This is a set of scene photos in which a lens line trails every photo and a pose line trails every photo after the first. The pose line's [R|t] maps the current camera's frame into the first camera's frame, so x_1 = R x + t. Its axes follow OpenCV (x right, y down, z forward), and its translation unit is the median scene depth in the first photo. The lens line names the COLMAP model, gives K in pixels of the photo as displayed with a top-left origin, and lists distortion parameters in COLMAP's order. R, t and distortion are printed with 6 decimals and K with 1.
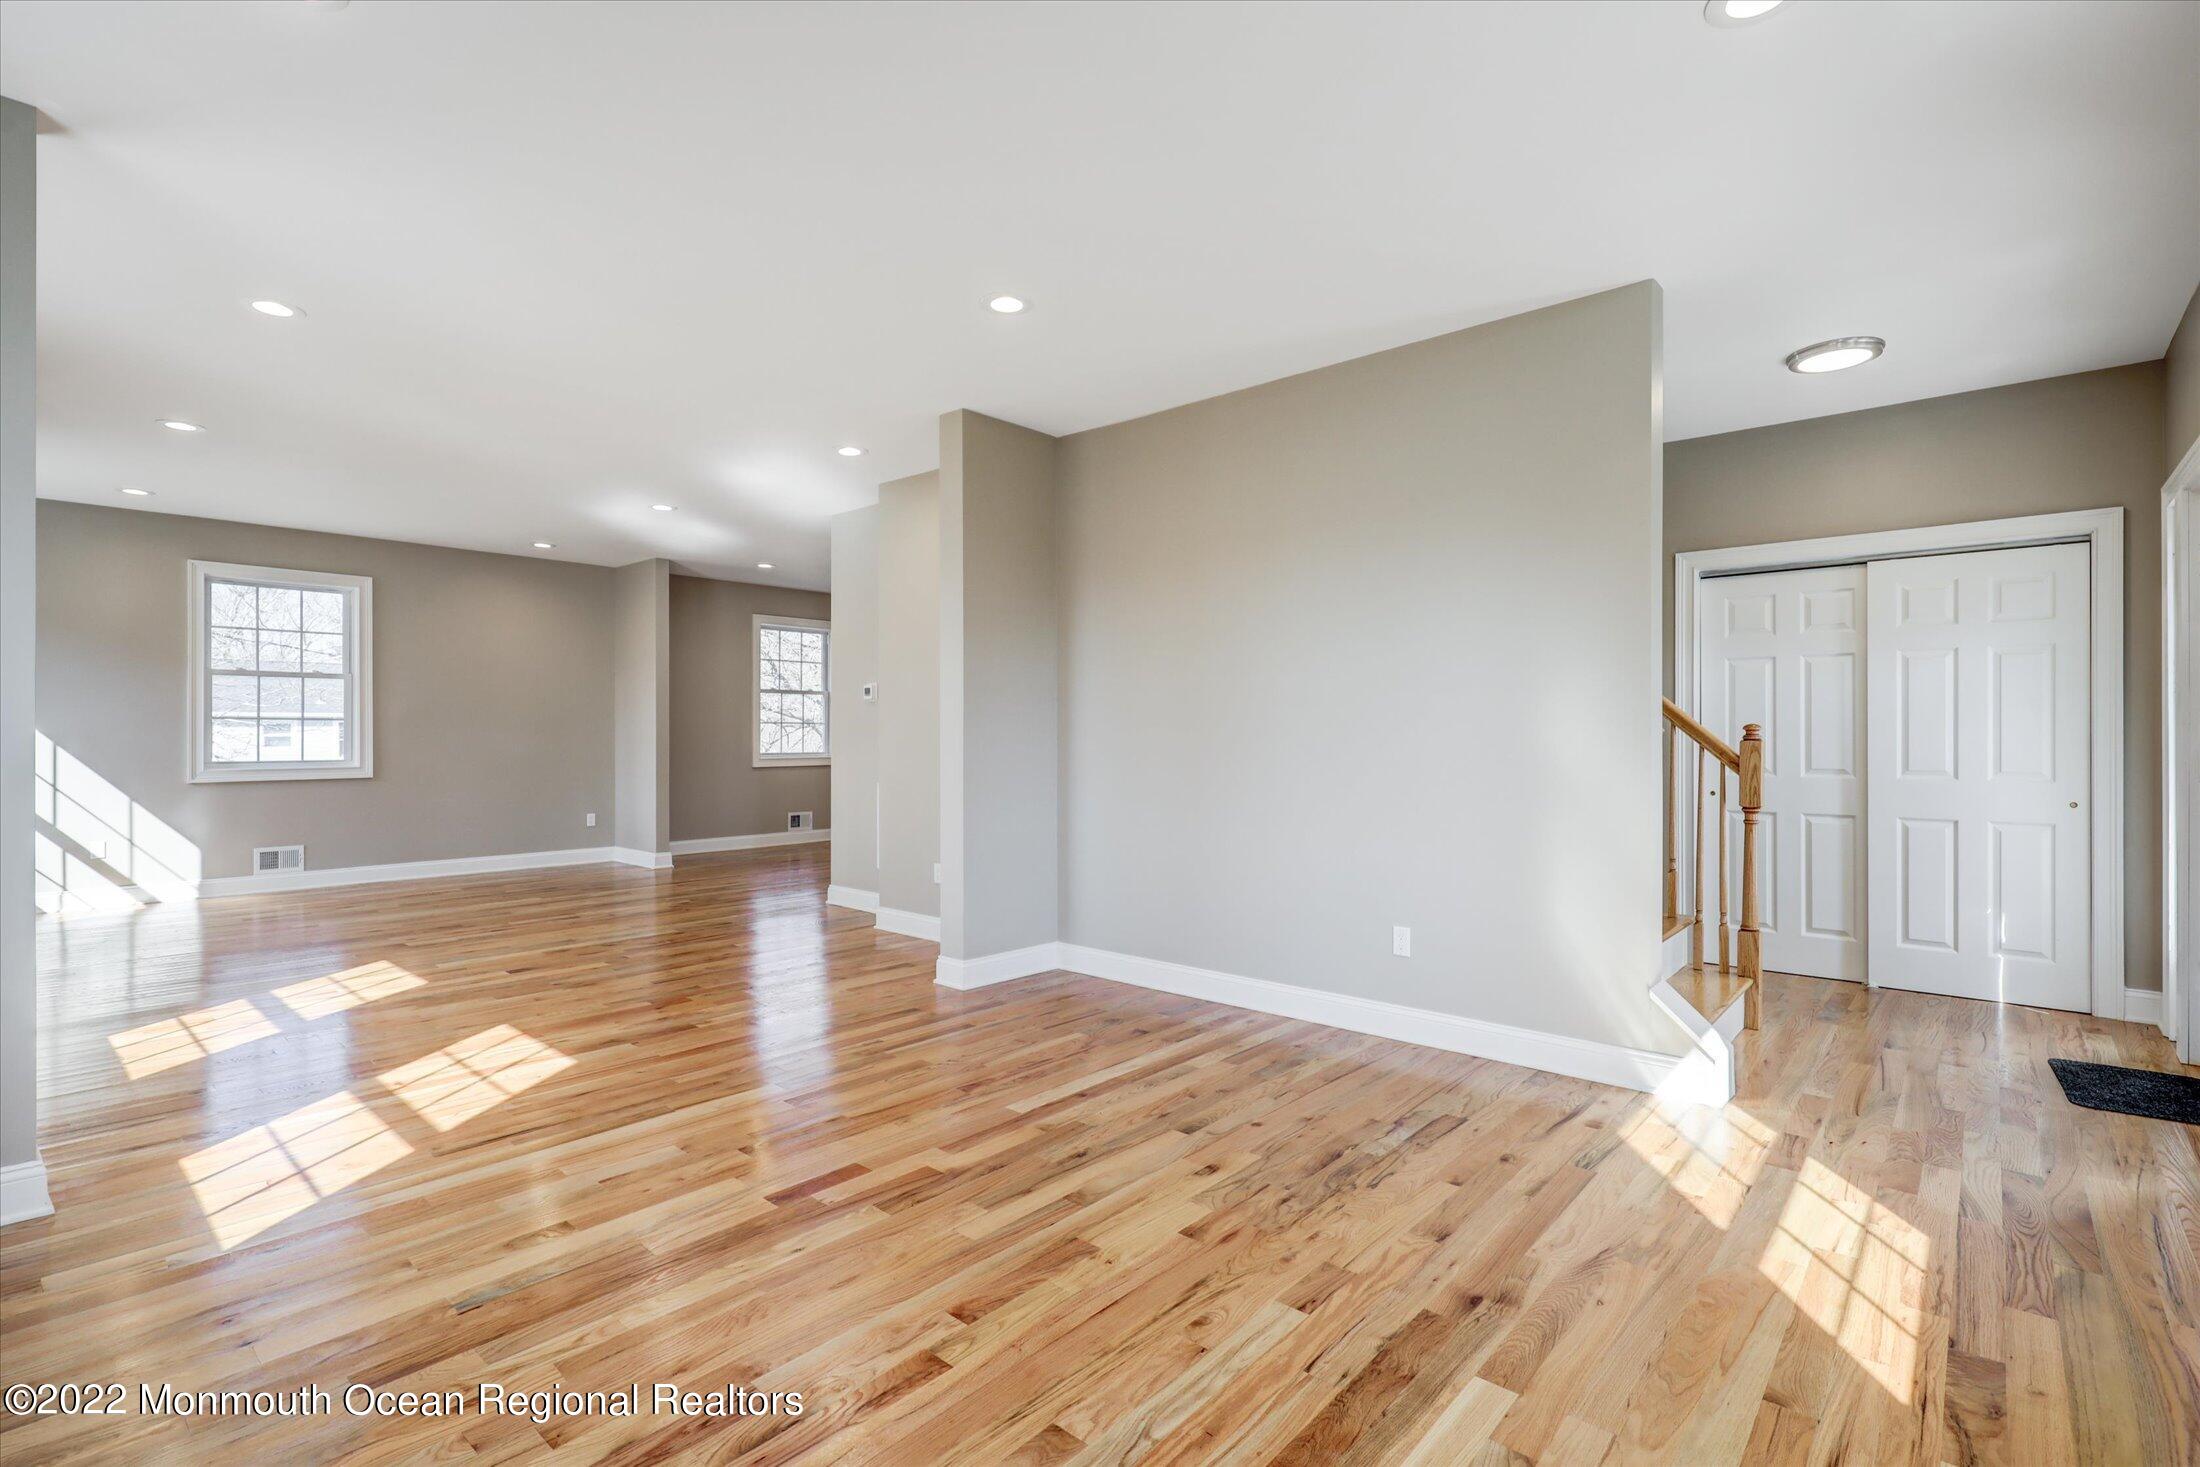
lens RADIAL K [[1025.7, 0, 1098.1], [0, 1025.7, 734.4], [0, 0, 1]] dist [0.000700, 0.000258]
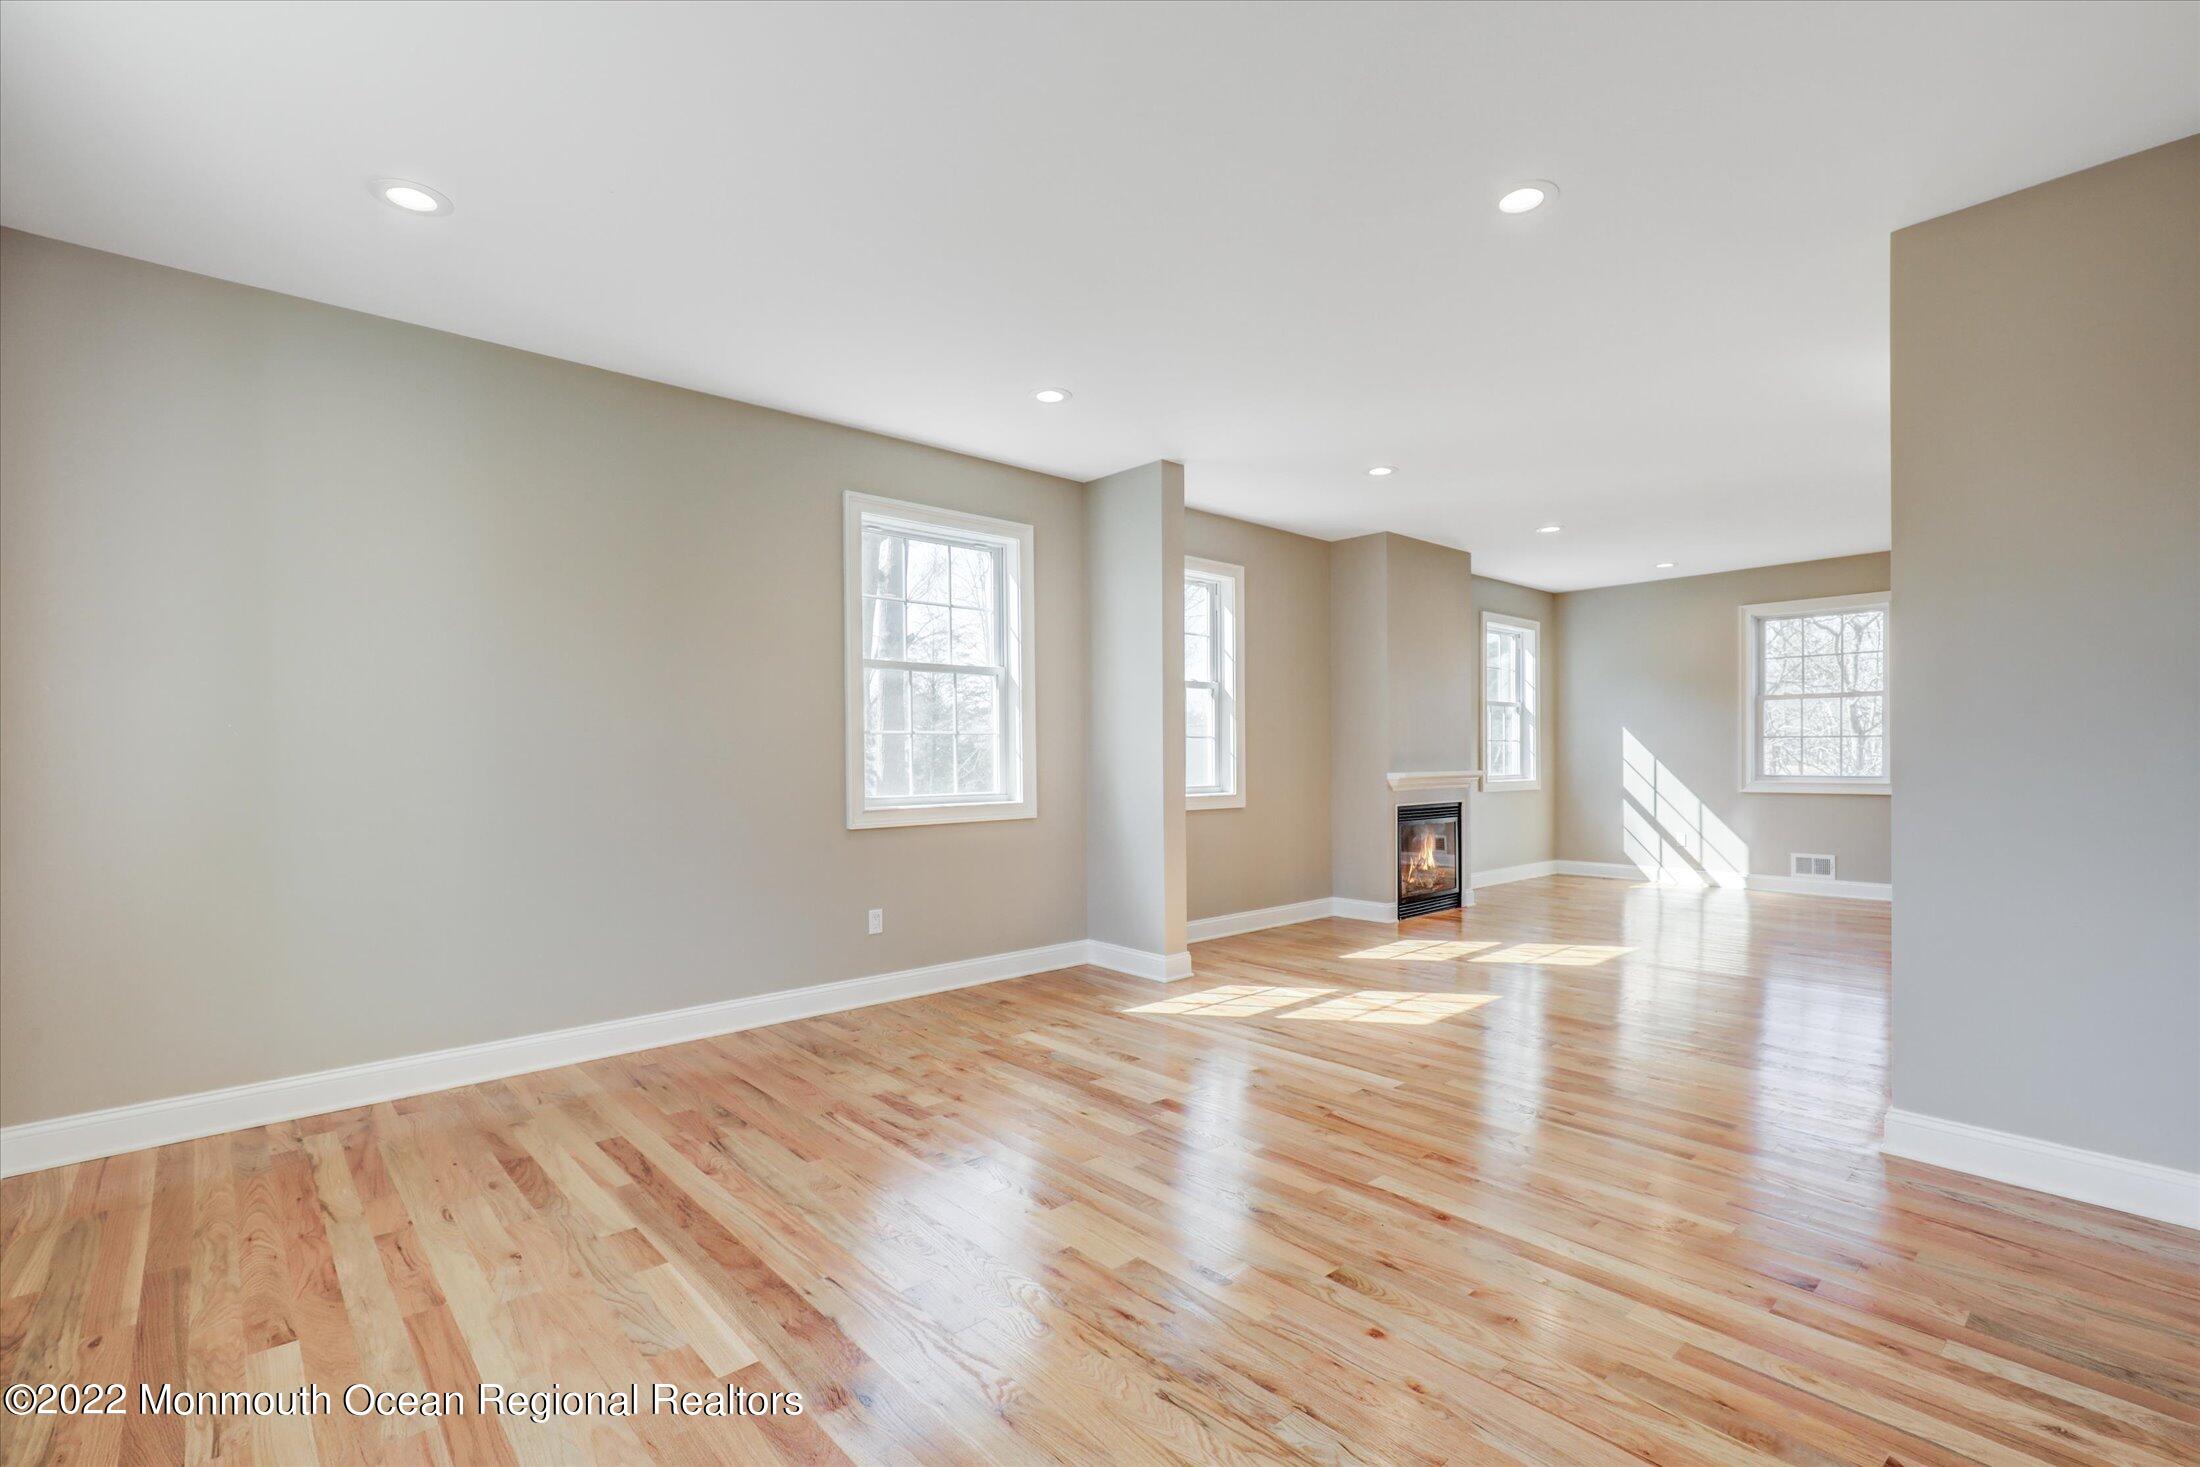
lens RADIAL K [[989.2, 0, 1104.6], [0, 989.2, 758.7], [0, 0, 1]] dist [0.017331, -0.000058]
pose [[-0.112982, 0.004266, -0.993588, 0.370720], [0.007280, 0.999967, 0.003465, -0.000664], [0.993570, -0.006842, -0.113010, 0.404435]]
